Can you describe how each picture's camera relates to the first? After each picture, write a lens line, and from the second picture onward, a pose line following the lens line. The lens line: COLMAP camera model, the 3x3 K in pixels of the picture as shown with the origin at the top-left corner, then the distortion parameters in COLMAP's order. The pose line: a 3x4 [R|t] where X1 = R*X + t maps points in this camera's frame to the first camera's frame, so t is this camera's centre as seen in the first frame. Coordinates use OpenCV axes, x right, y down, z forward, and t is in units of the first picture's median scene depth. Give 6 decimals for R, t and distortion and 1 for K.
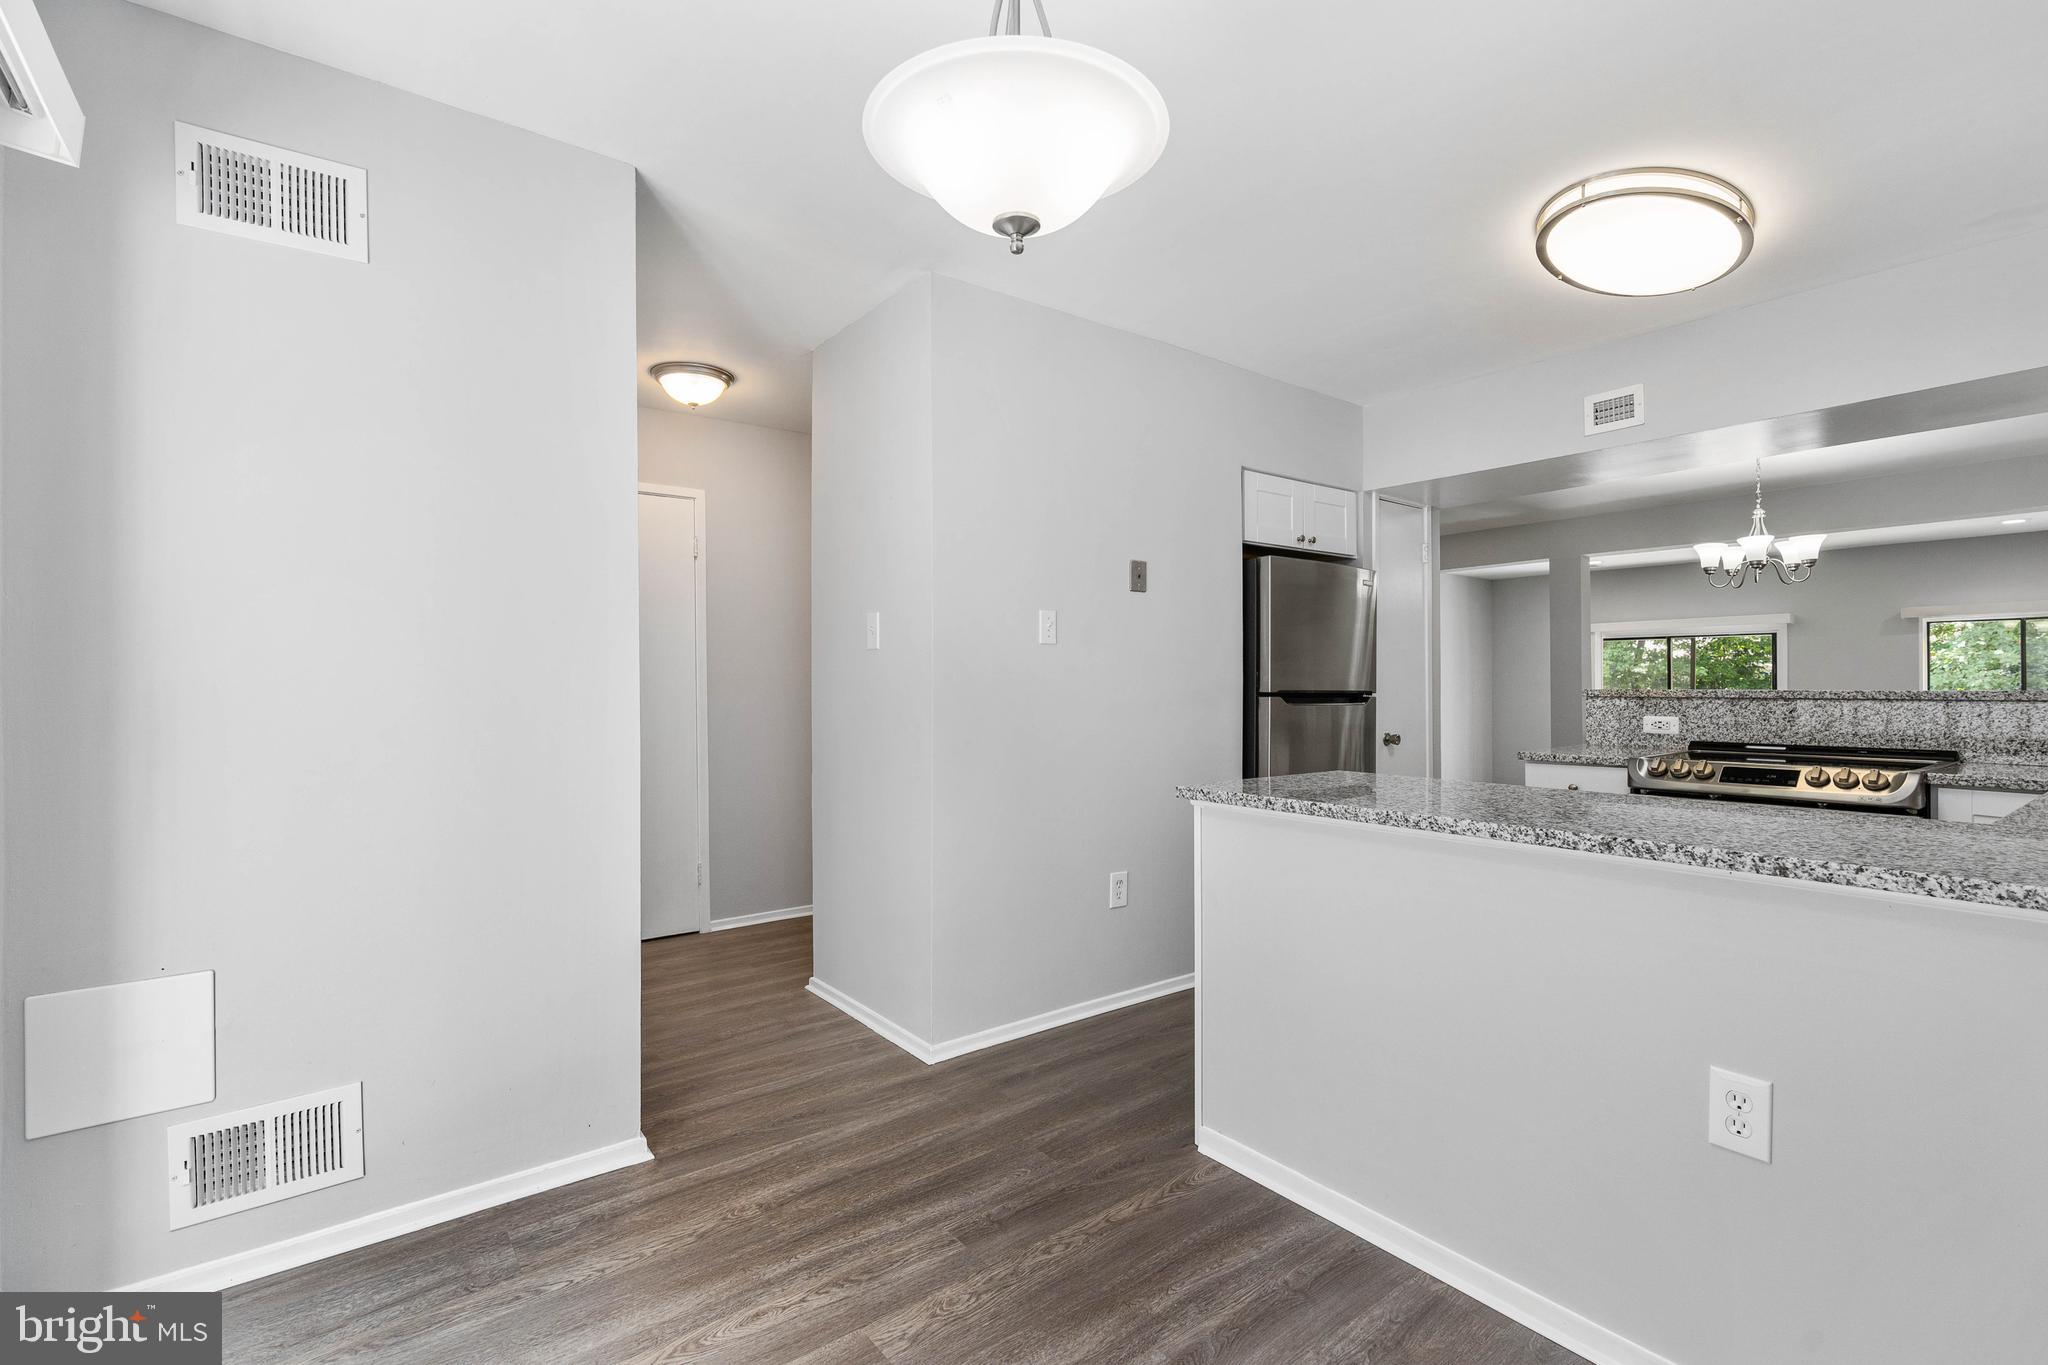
lens RADIAL K [[923.4, 0, 1024.0], [0, 923.4, 682.5], [0, 0, 1]] dist [-0.005335, 0.000851]
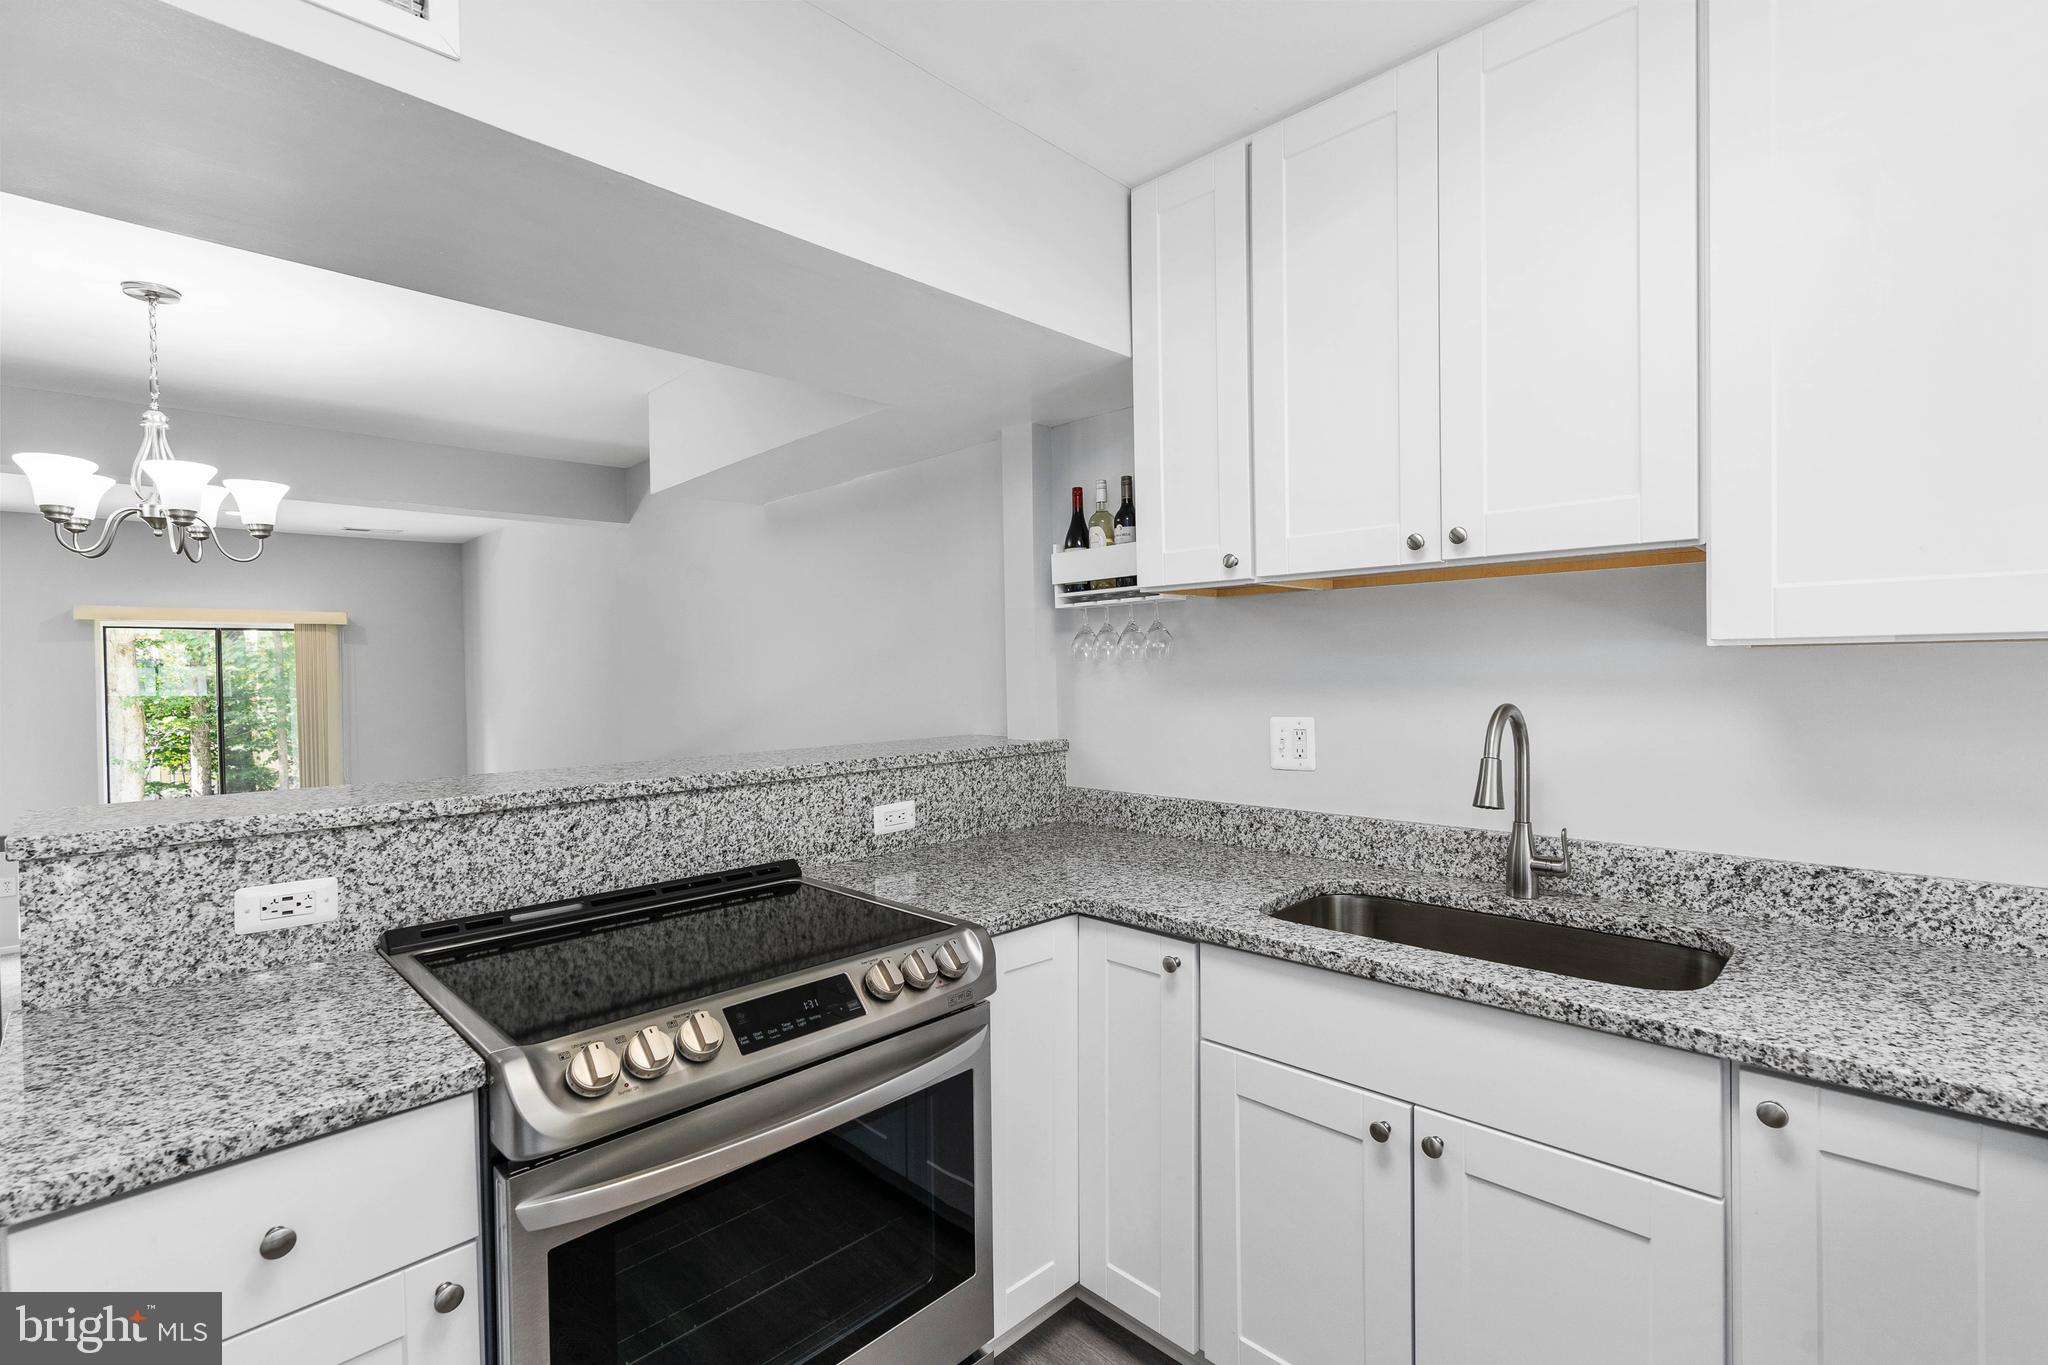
lens RADIAL K [[924.4, 0, 1034.0], [0, 924.4, 680.3], [0, 0, 1]] dist [-0.011686, 0.005174]
pose [[-0.142841, -0.009409, 0.989701, 0.379024], [0.009504, 0.999896, 0.010878, -0.066956], [-0.989700, 0.010959, -0.142737, 1.042808]]
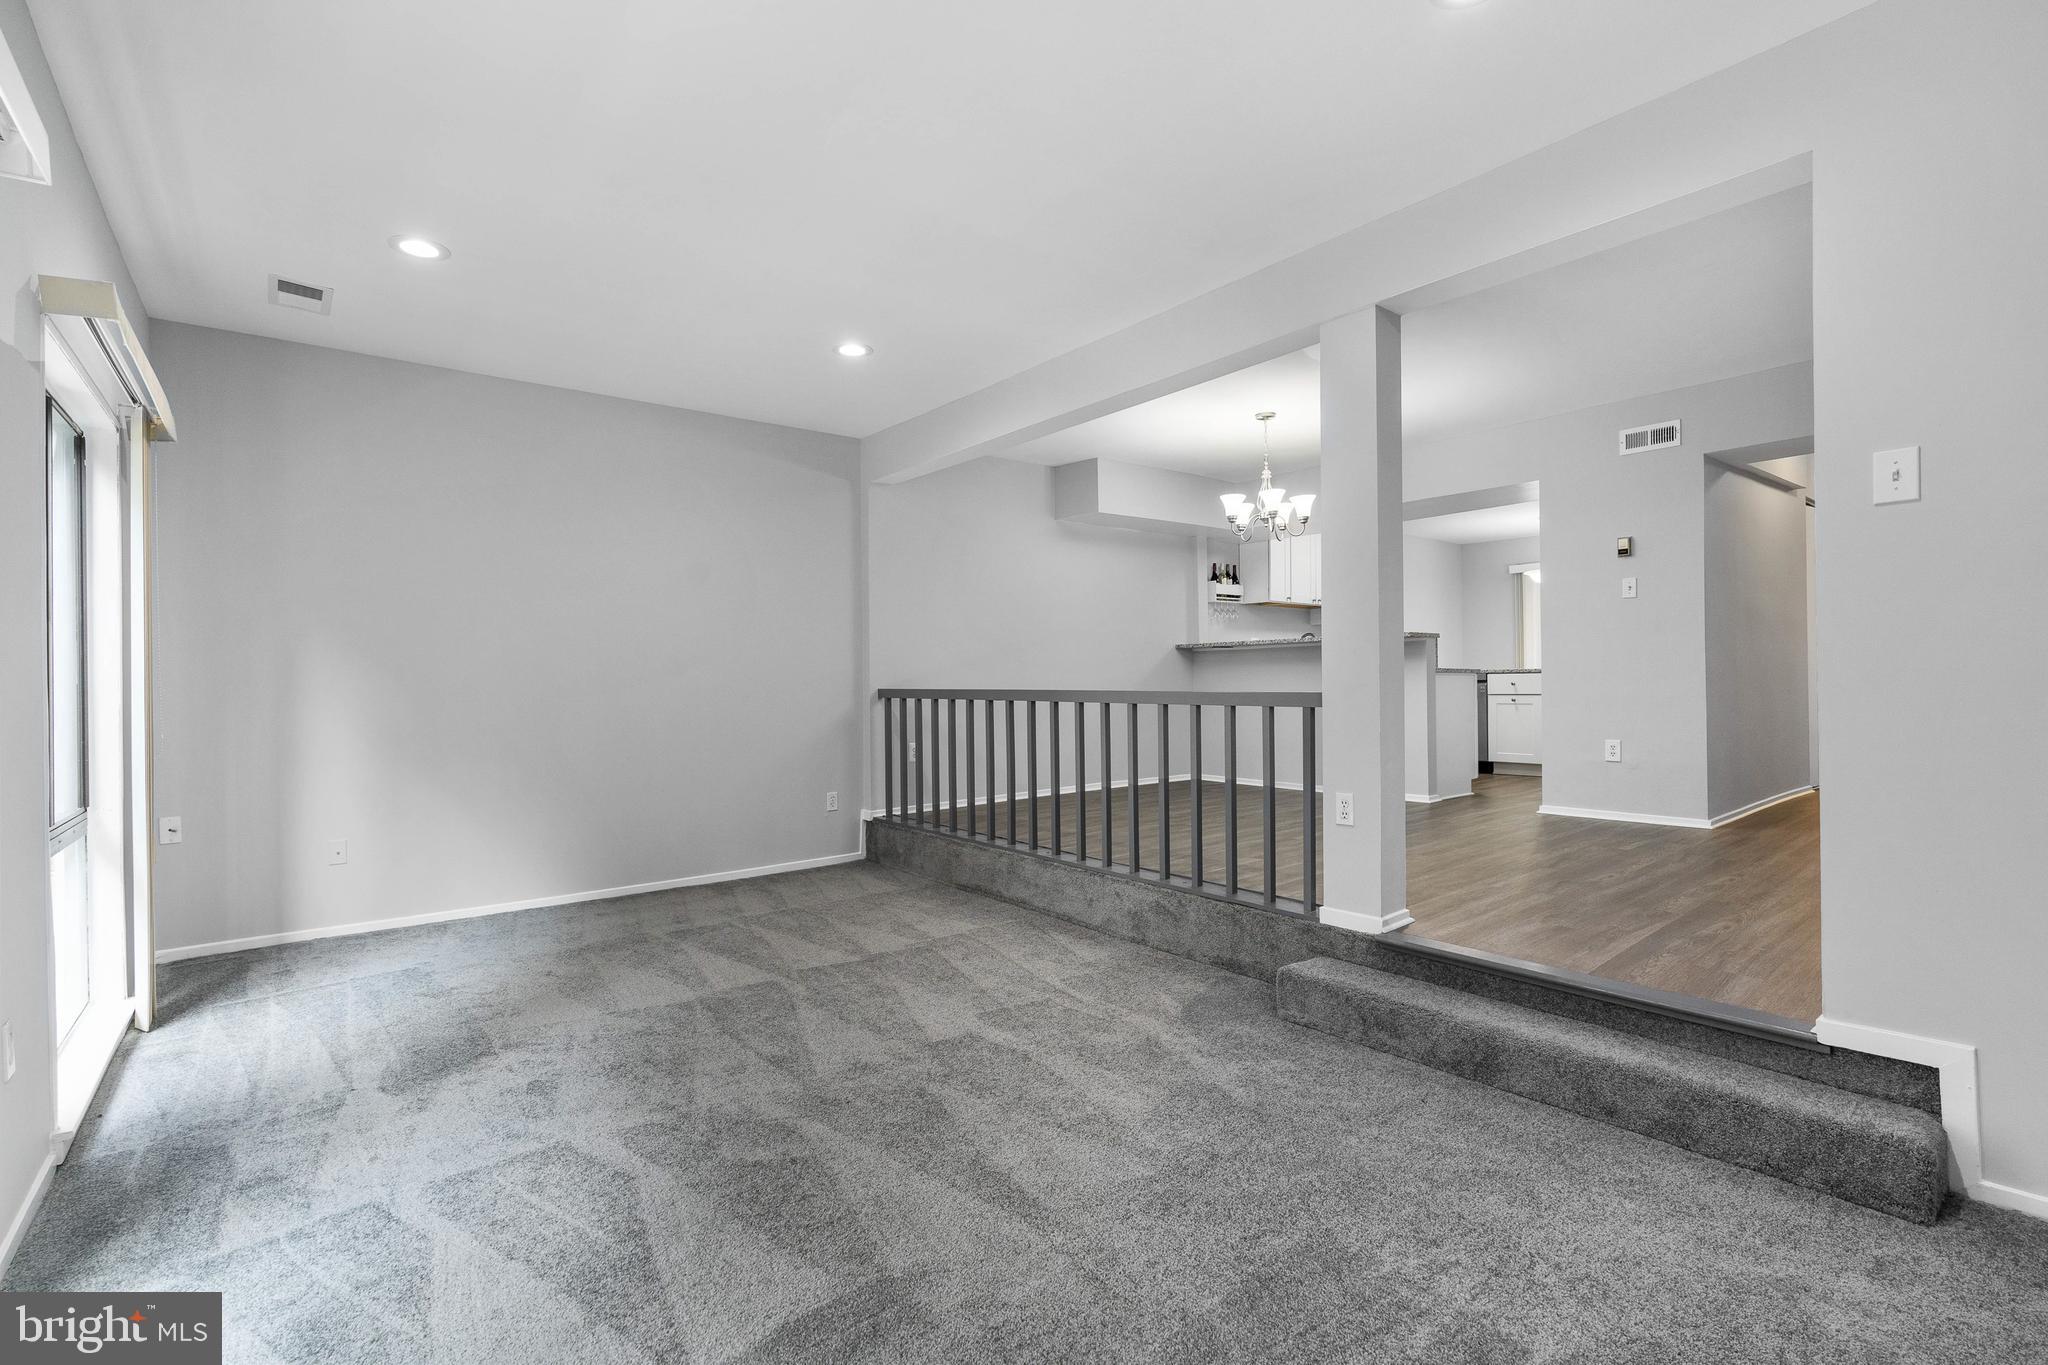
lens RADIAL K [[919.1, 0, 1020.5], [0, 919.1, 682.9], [0, 0, 1]] dist [-0.006107, 0.000618]
pose [[-0.999787, 0.009901, -0.018120, 2.015687], [0.010002, 0.999935, -0.005485, 0.141205], [0.018065, -0.005665, -0.999821, 3.819170]]
